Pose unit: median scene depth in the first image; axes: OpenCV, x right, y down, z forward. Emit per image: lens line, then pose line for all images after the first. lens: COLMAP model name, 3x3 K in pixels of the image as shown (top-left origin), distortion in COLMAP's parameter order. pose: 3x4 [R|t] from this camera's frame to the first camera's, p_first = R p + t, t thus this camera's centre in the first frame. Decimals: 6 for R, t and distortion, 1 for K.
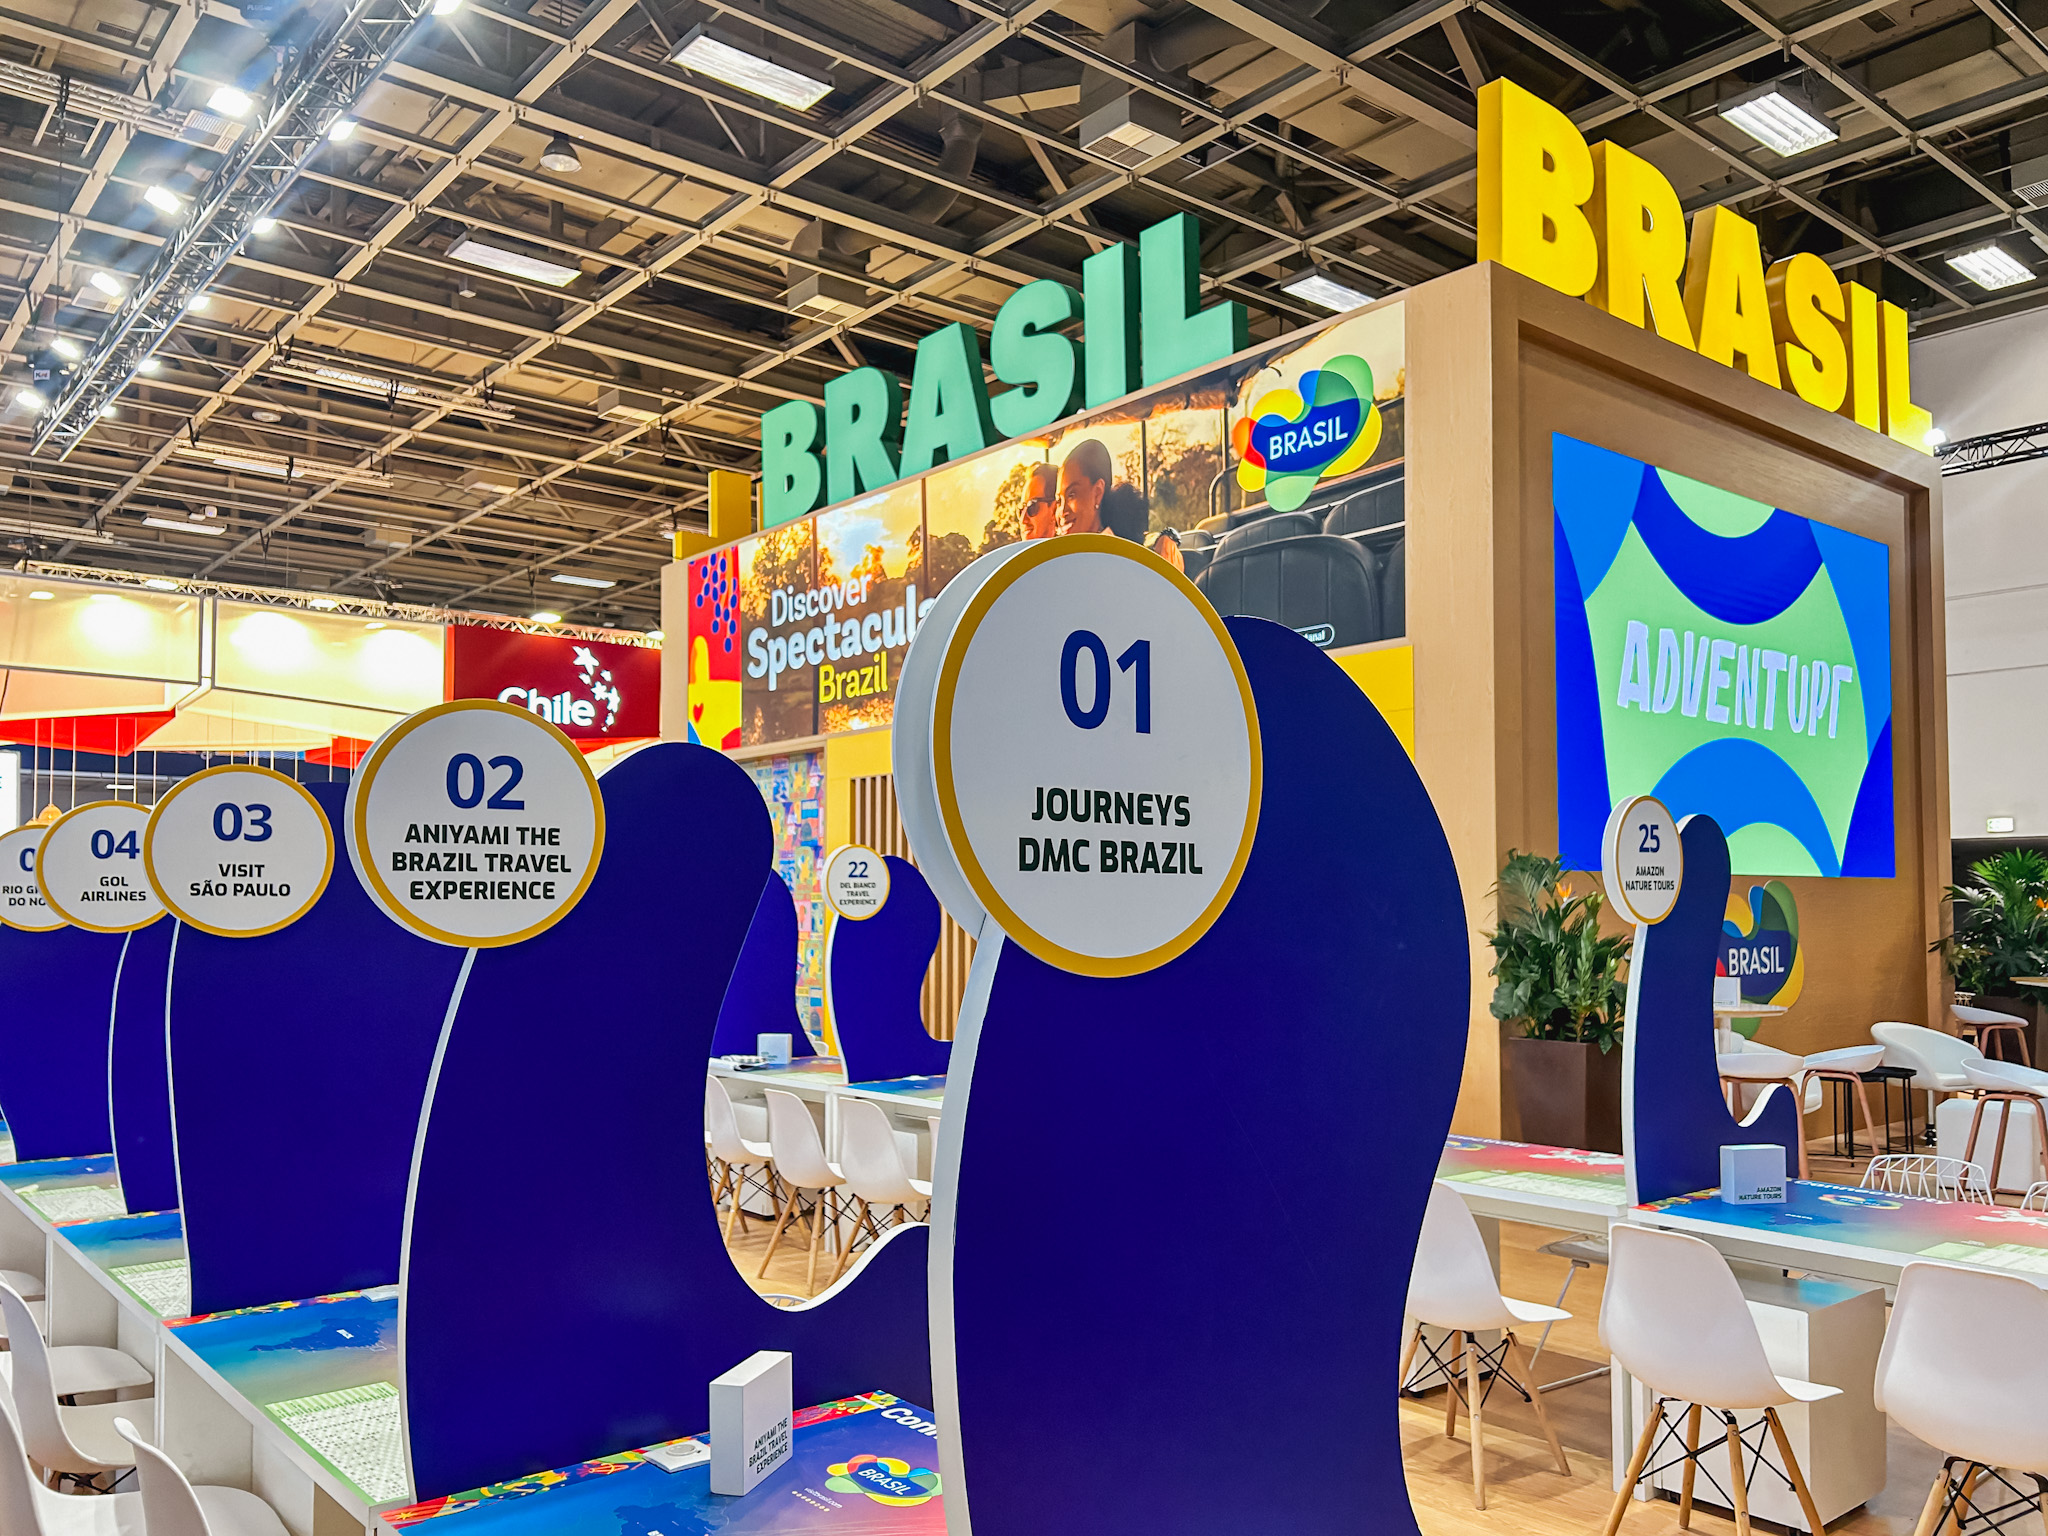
lens RADIAL K [[1561.4, 0, 982.8], [0, 1561.4, 856.8], [0, 0, 1]] dist [0.023277, -0.015618]
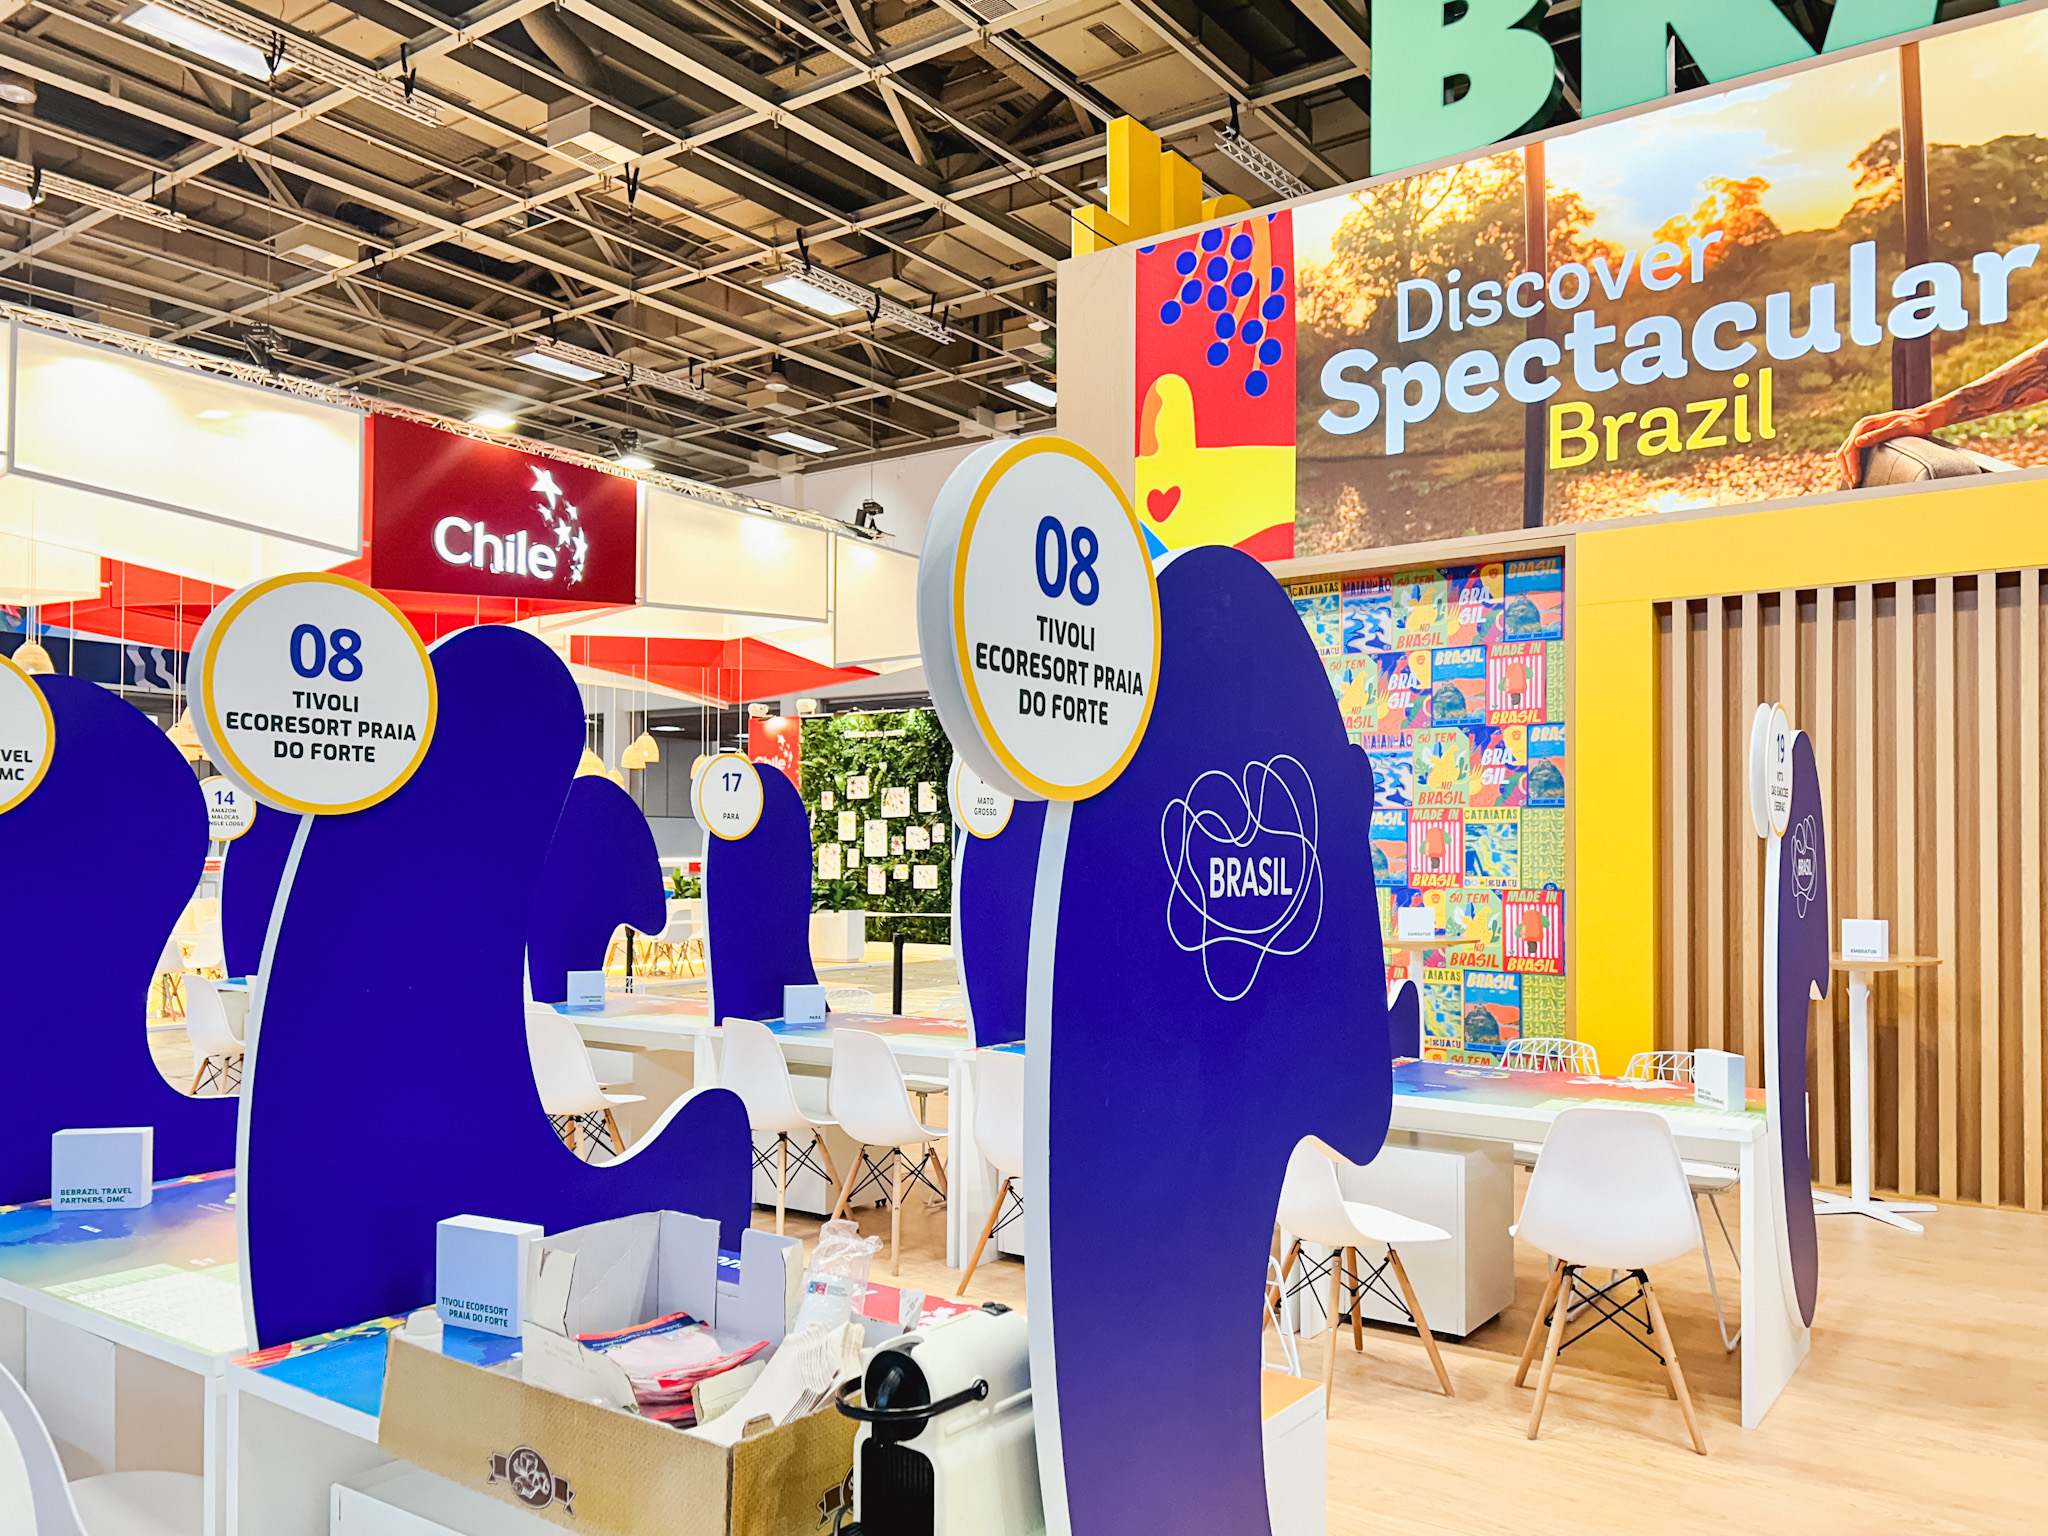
lens RADIAL K [[1561.4, 0, 1075.2], [0, 1561.4, 742.0], [0, 0, 1]] dist [0.023277, -0.015618]
pose [[0.958929, 0.011982, 0.283393, -0.408586], [-0.003024, 0.999482, -0.032028, 0.017213], [-0.283630, 0.029856, 0.958469, 0.490050]]
